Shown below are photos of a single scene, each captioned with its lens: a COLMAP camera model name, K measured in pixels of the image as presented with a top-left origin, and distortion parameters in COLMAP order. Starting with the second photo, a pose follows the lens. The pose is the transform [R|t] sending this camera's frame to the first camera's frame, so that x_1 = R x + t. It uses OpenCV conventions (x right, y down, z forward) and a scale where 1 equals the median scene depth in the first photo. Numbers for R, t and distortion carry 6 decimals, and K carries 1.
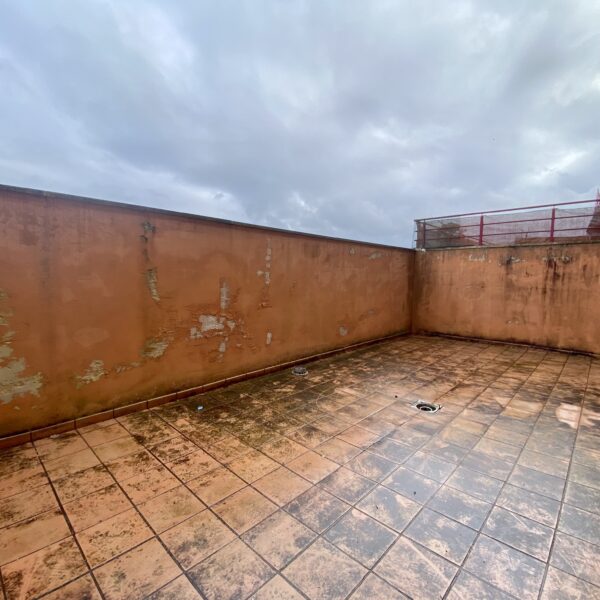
lens RADIAL K [[323.2, 0, 297.8], [0, 323.2, 303.1], [0, 0, 1]] dist [0.034998, -0.027785]
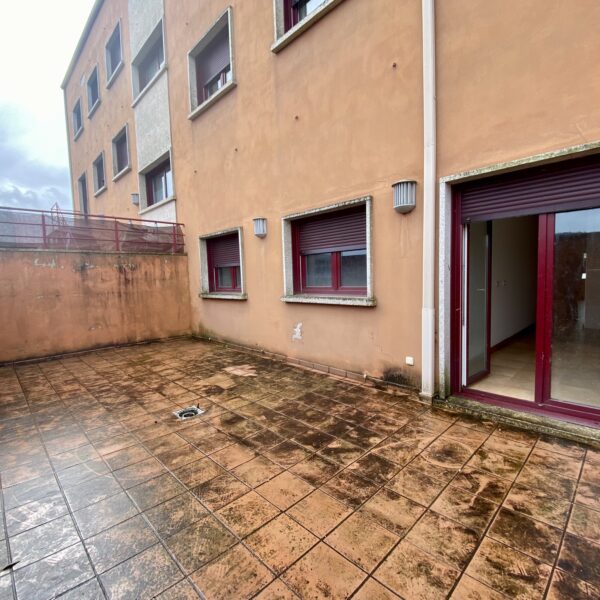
lens RADIAL K [[323.2, 0, 298.5], [0, 323.2, 300.8], [0, 0, 1]] dist [0.034998, -0.027785]
pose [[0.041288, -0.088357, 0.995233, -0.441814], [0.115147, 0.989866, 0.083103, -0.051987], [-0.992490, 0.111167, 0.051044, 0.462128]]
